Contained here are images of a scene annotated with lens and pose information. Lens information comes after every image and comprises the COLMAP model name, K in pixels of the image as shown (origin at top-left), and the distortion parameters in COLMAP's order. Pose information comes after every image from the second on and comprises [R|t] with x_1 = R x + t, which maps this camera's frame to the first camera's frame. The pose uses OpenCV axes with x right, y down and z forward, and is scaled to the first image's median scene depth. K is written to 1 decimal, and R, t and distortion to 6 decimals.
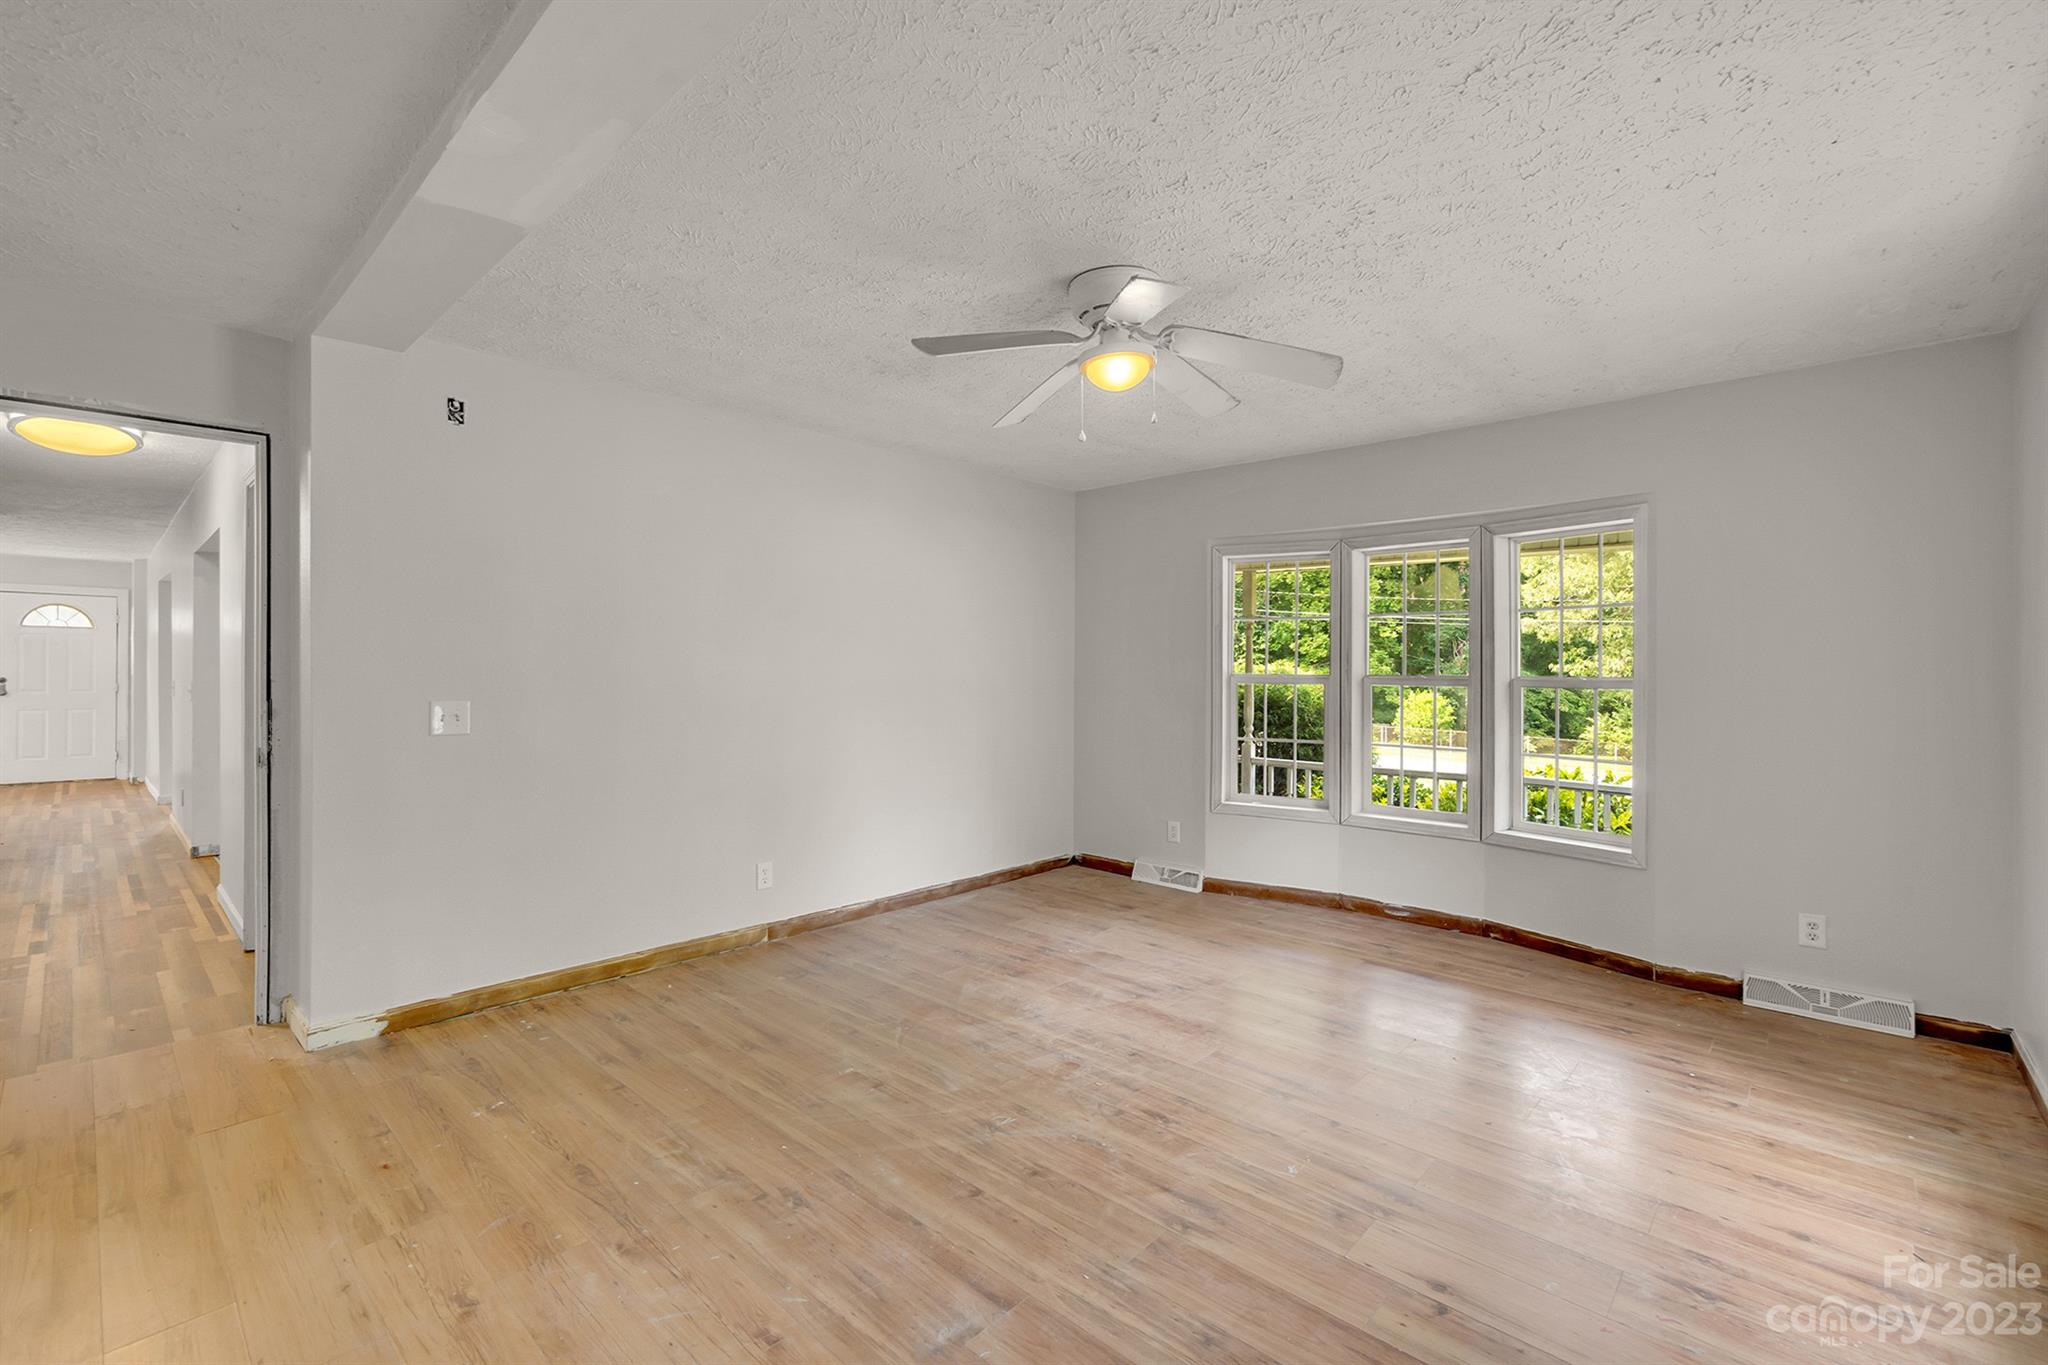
lens RADIAL K [[889.7, 0, 988.1], [0, 889.7, 694.3], [0, 0, 1]] dist [-0.007649, 0.003475]
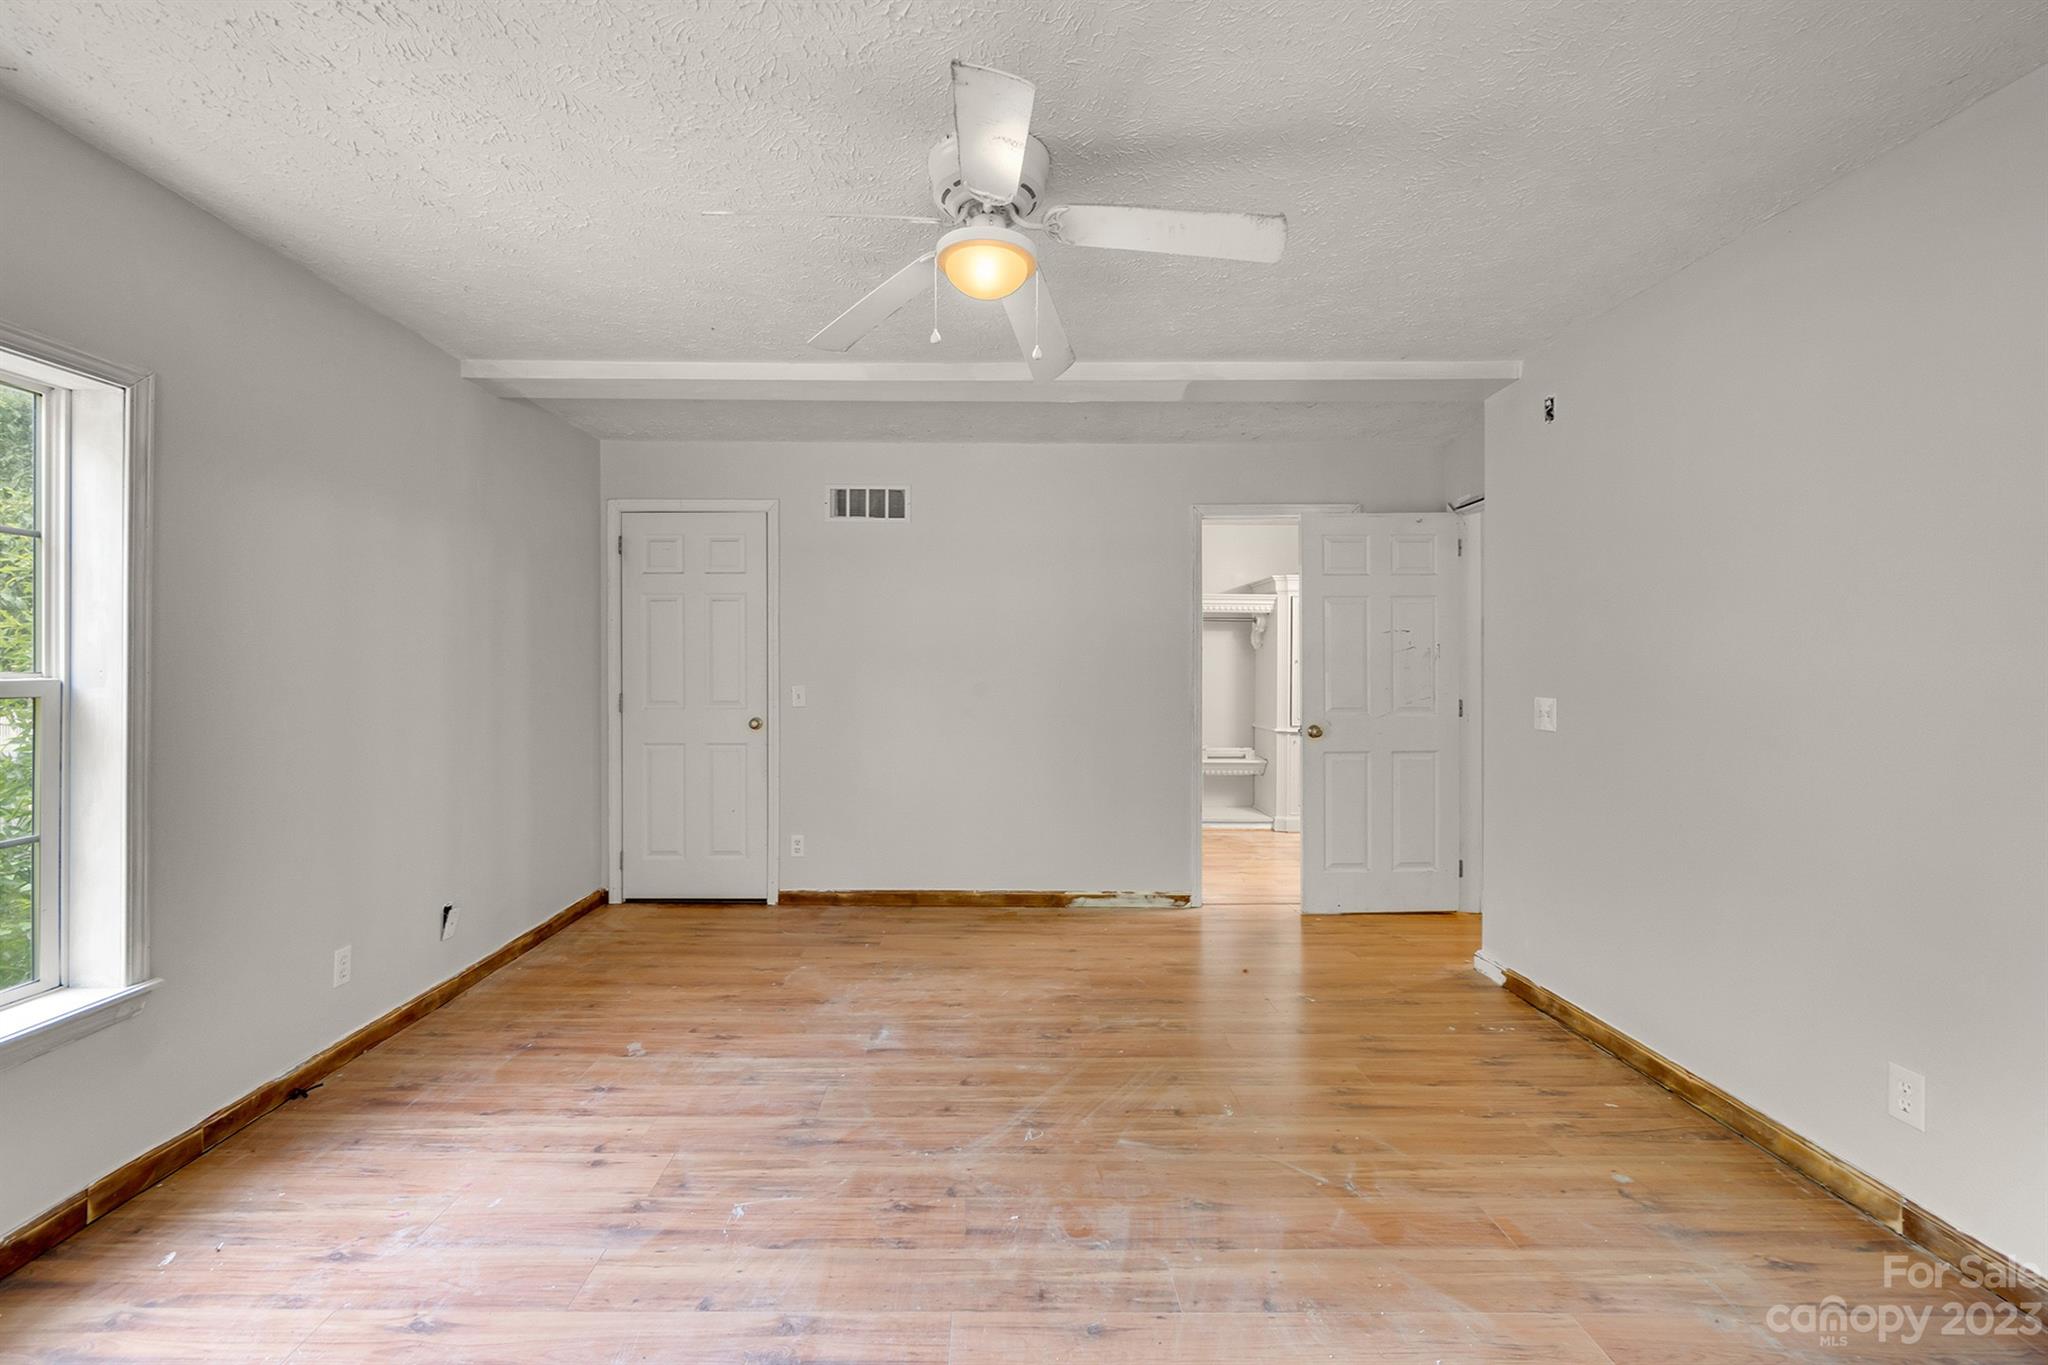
lens RADIAL K [[889.7, 0, 971.2], [0, 889.7, 660.5], [0, 0, 1]] dist [-0.007649, 0.003475]
pose [[-0.727580, -0.012315, -0.685912, 0.623526], [-0.026189, 0.999609, 0.009832, -0.027668], [0.685523, 0.025117, -0.727618, 1.413698]]
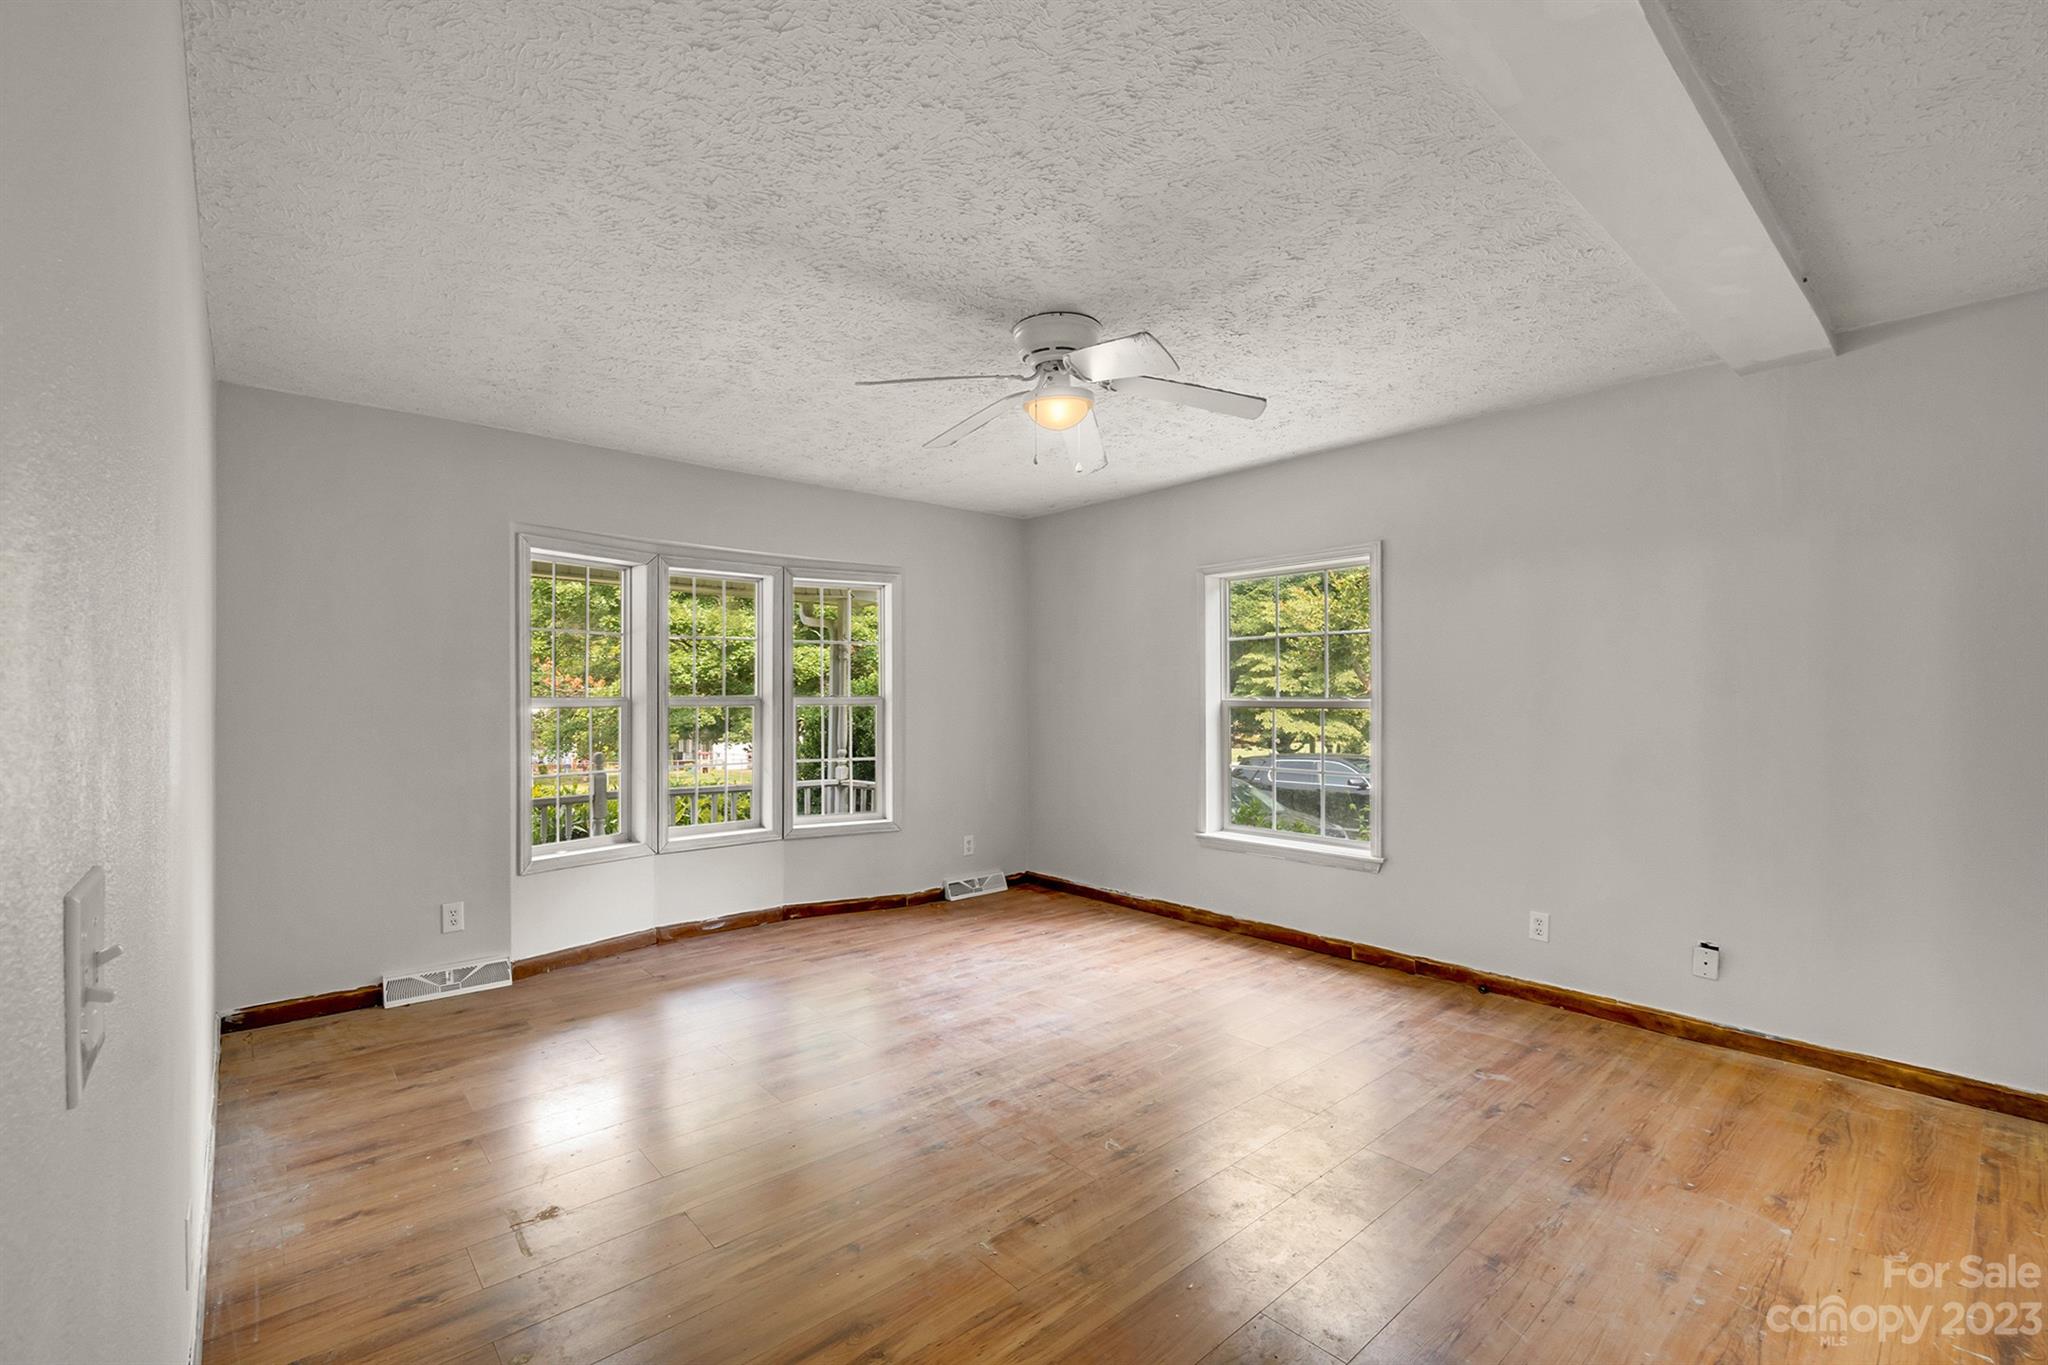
lens RADIAL K [[889.7, 0, 1019.2], [0, 889.7, 685.8], [0, 0, 1]] dist [-0.007649, 0.003475]
pose [[0.076649, 0.005170, 0.997045, -0.844713], [0.031829, 0.999464, -0.007629, -0.021225], [-0.996550, 0.032320, 0.076443, 0.877237]]
